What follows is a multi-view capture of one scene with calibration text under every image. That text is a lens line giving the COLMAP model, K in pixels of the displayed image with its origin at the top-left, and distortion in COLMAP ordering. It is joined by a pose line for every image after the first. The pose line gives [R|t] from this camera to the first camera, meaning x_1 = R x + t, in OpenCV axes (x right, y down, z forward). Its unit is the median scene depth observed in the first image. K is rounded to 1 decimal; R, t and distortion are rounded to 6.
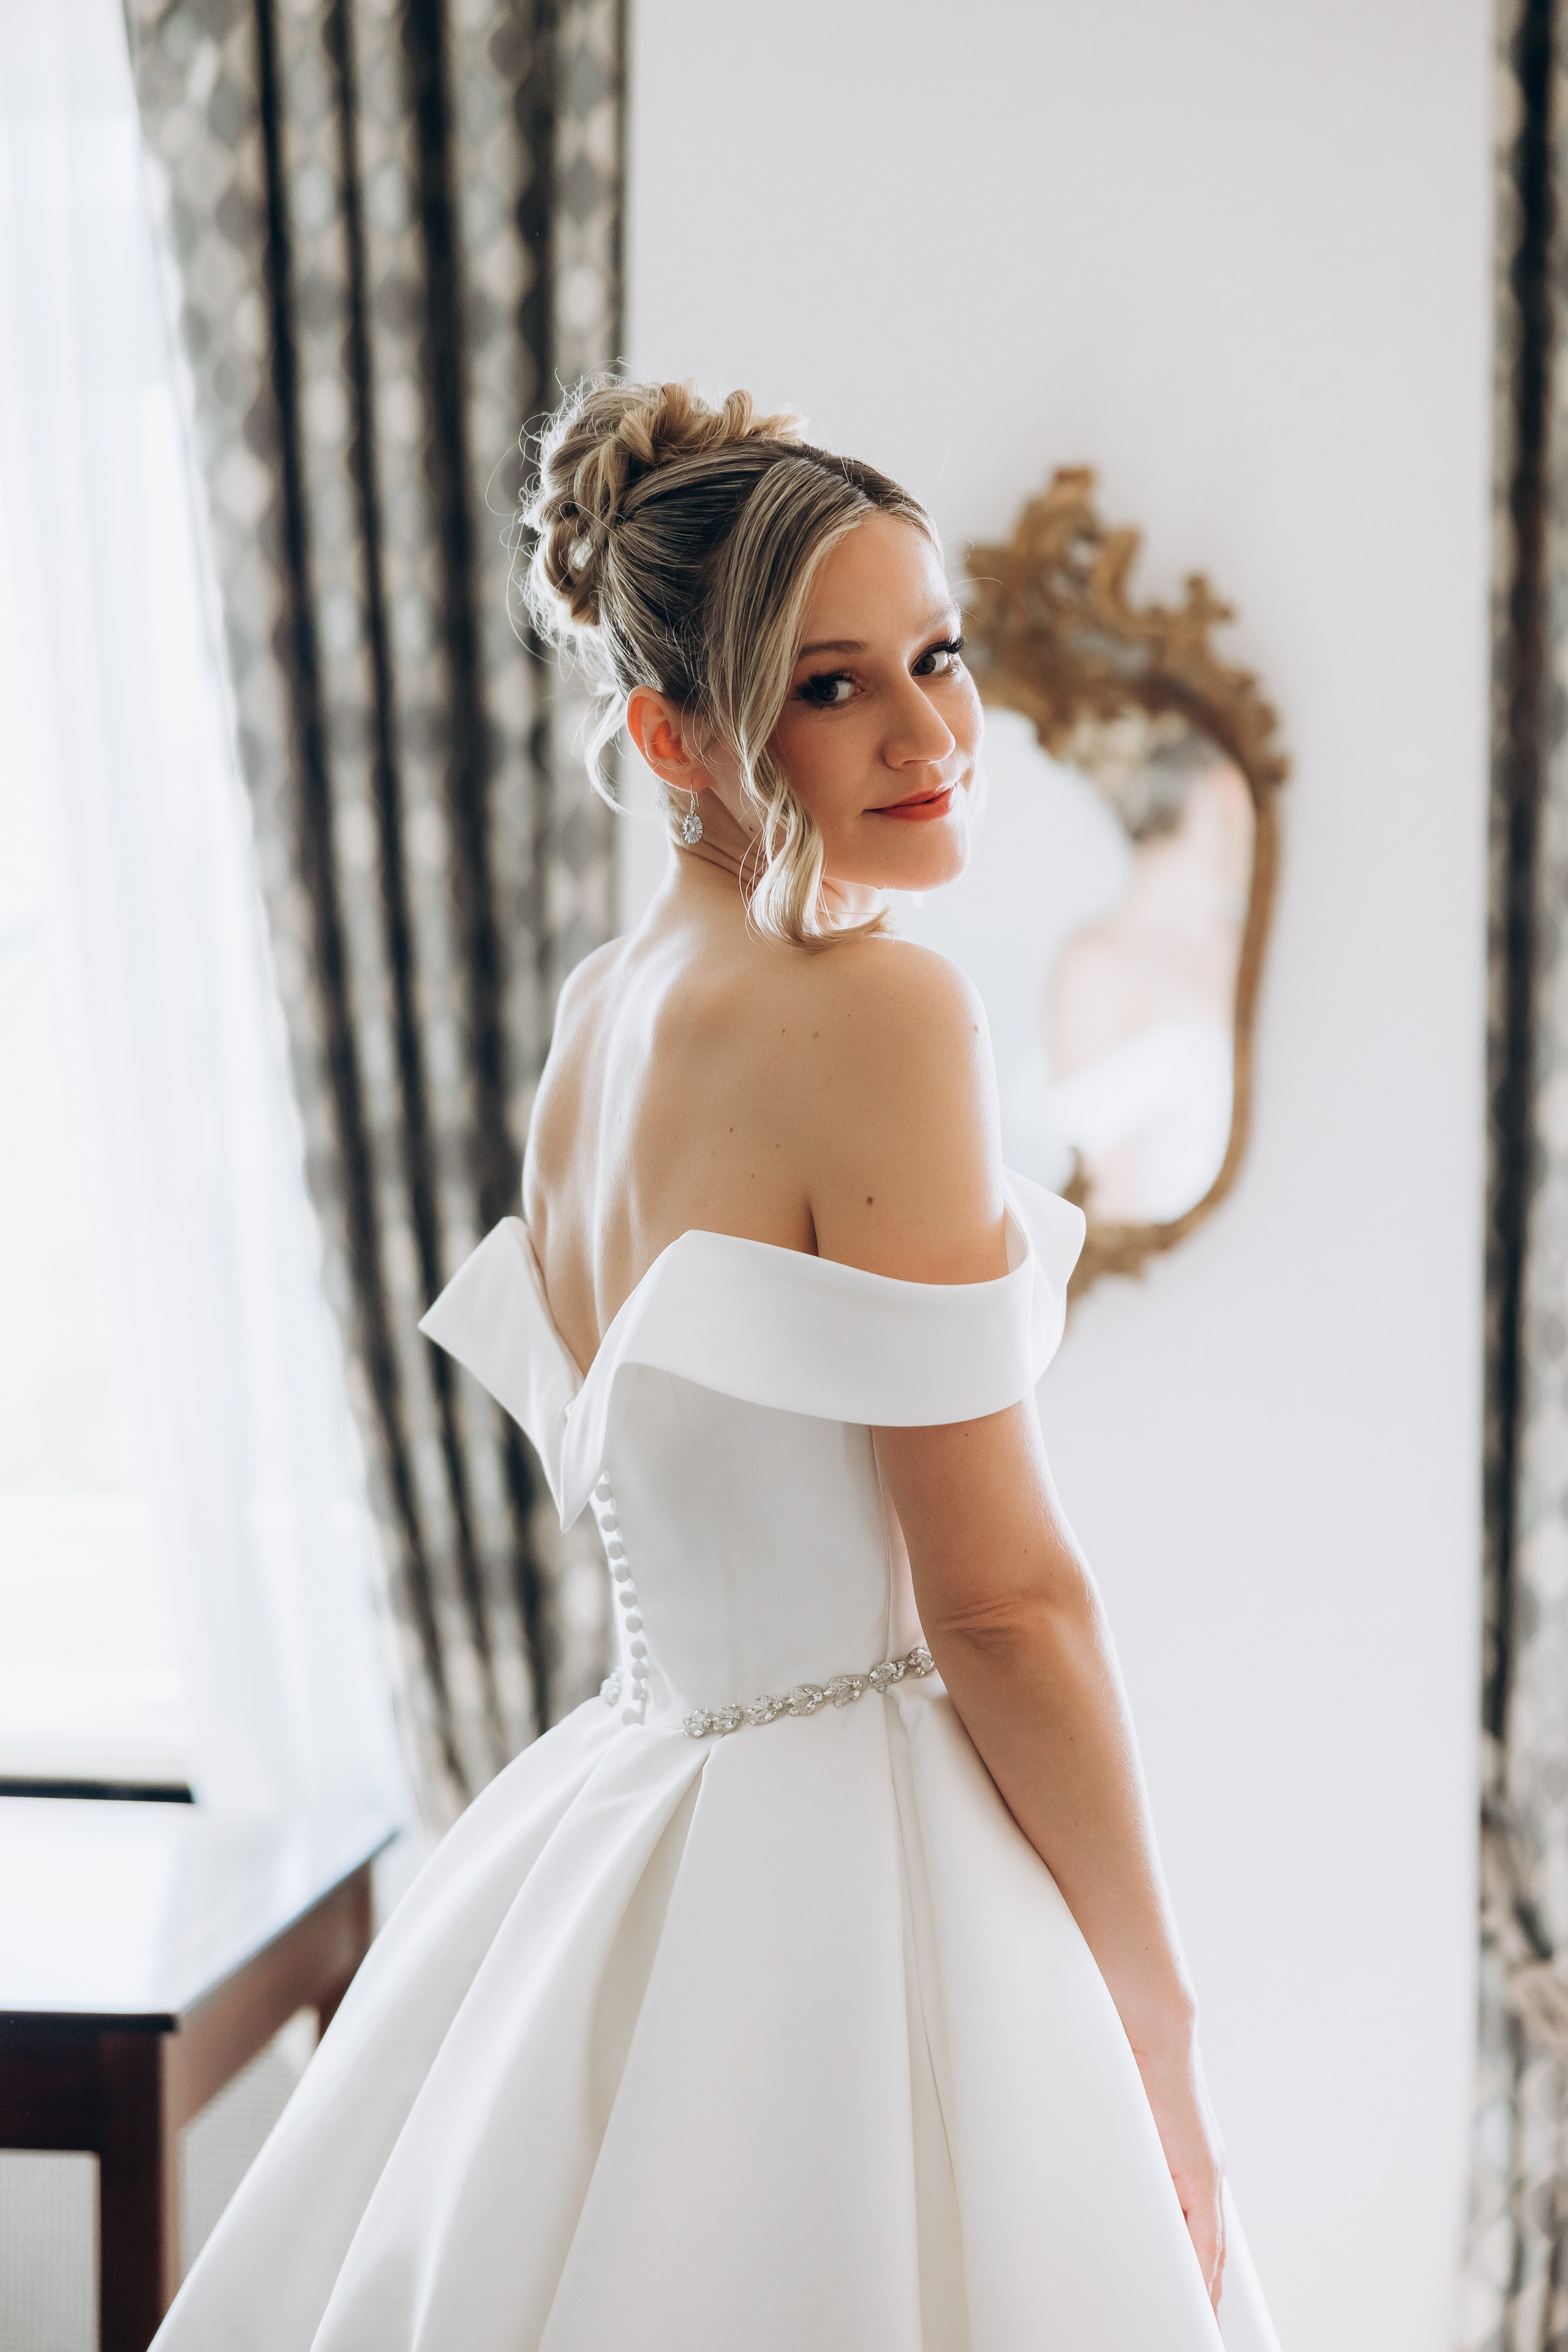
lens RADIAL K [[4642.8, 0, 790.2], [0, 4642.8, 1187.7], [0, 0, 1]] dist [0.016873, 0.000000]
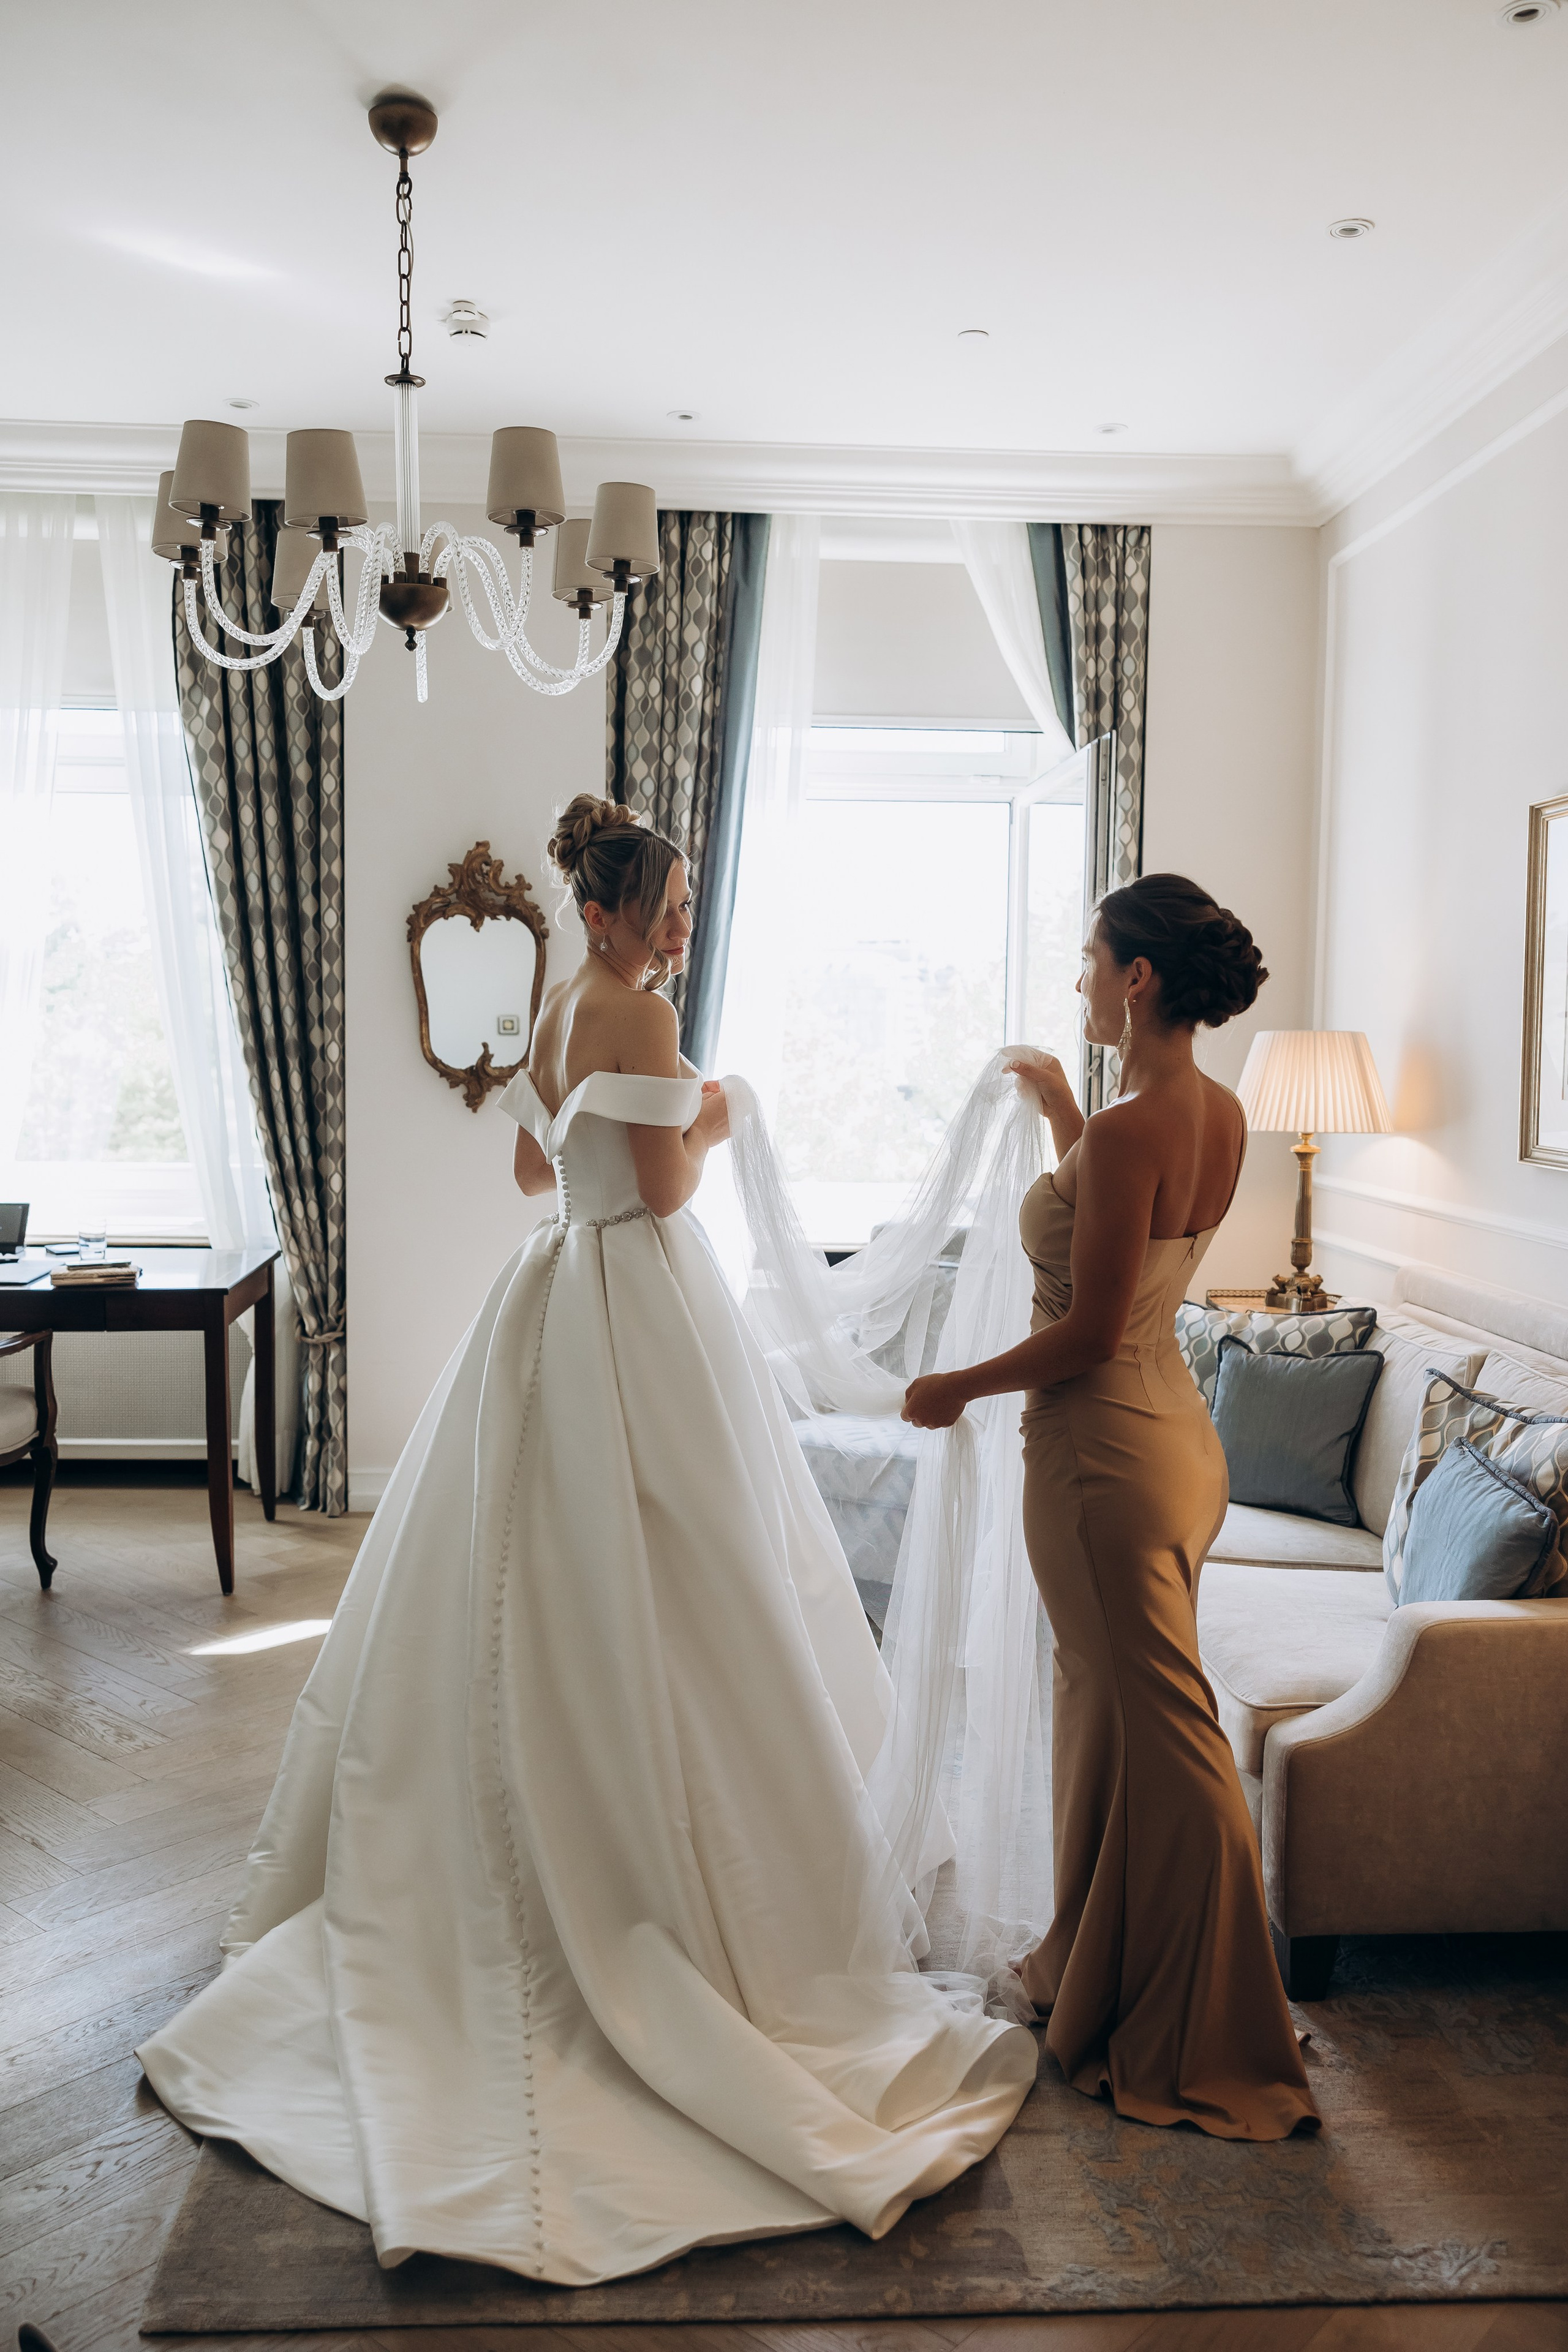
lens RADIAL K [[1972.3, 0, 800.8], [0, 1972.3, 1155.6], [0, 0, 1]] dist [0.014099, 0.006304]
pose [[0.980681, -0.011272, 0.195287, 0.005786], [-0.000428, 0.998212, 0.059768, -0.014673], [-0.195611, -0.058697, 0.978923, -0.426451]]
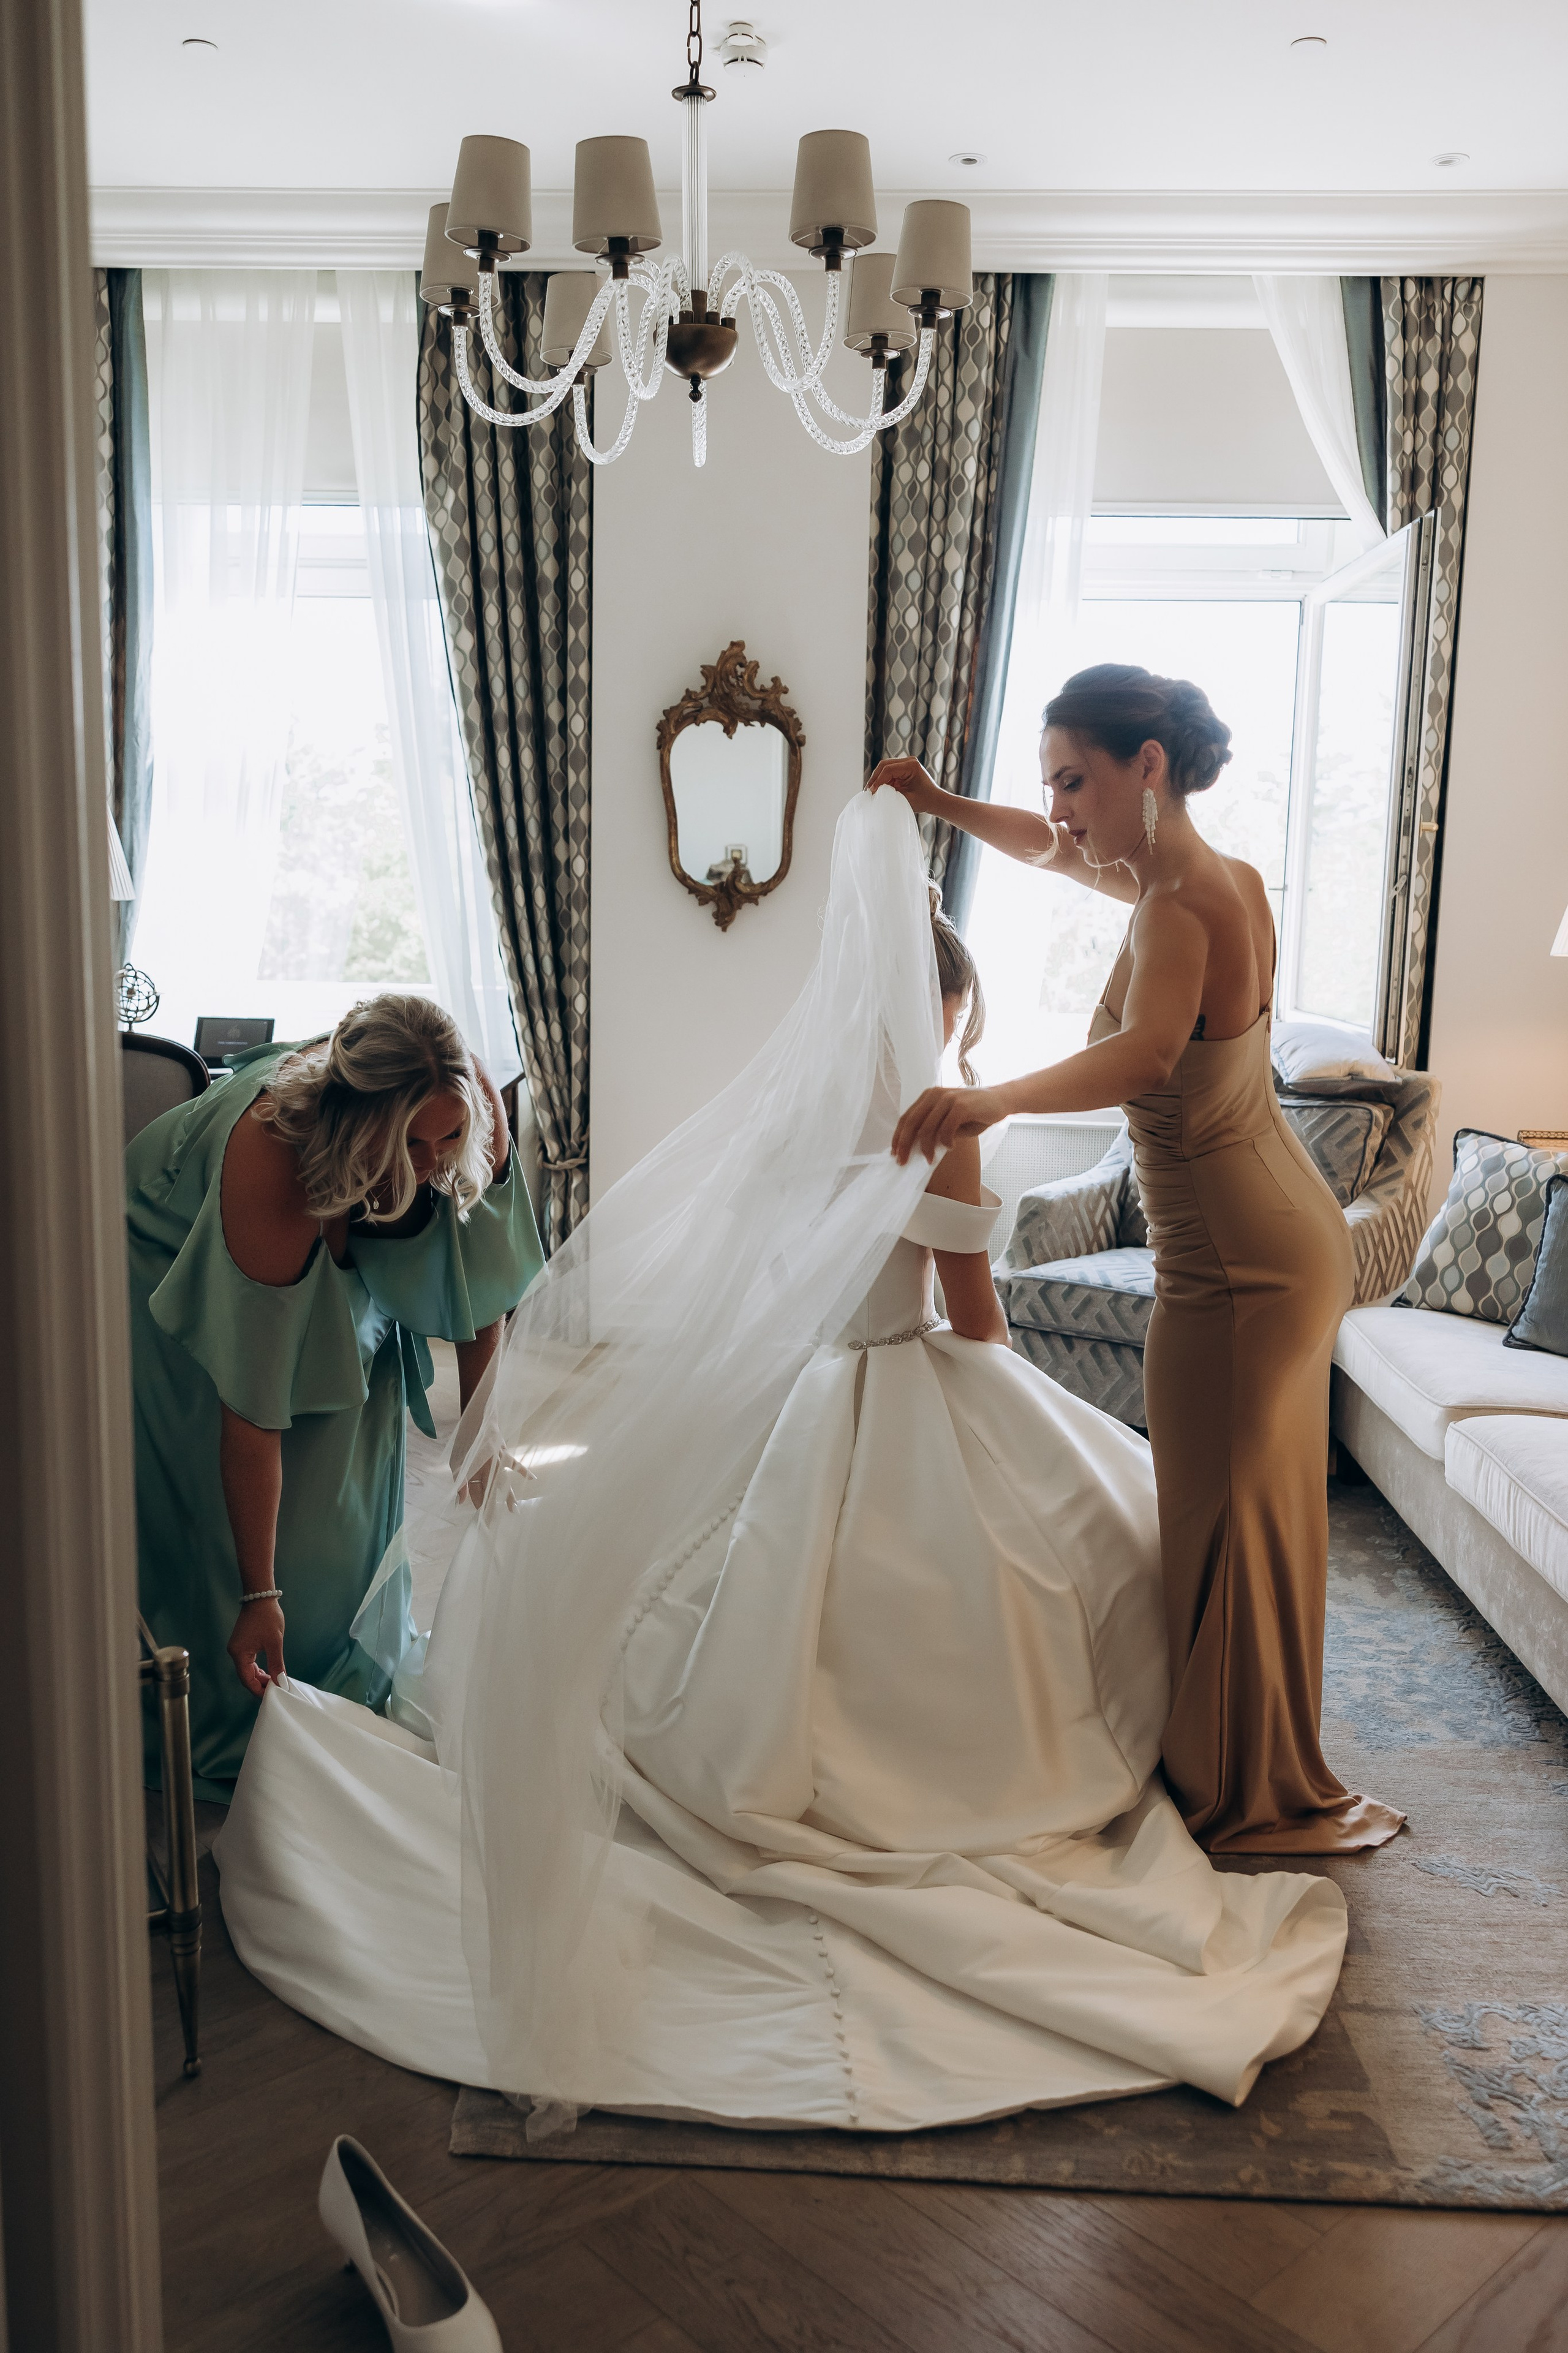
lens RADIAL K [[1973.0, 0, 774.8], [0, 1973.0, 1166.6], [0, 0, 1]] dist [0.014099, 0.006304]
pose [[0.995384, -0.003678, 0.095901, -0.041329], [-0.008934, 0.991376, 0.130745, 0.020969], [-0.095555, -0.130998, 0.986767, -0.350616]]
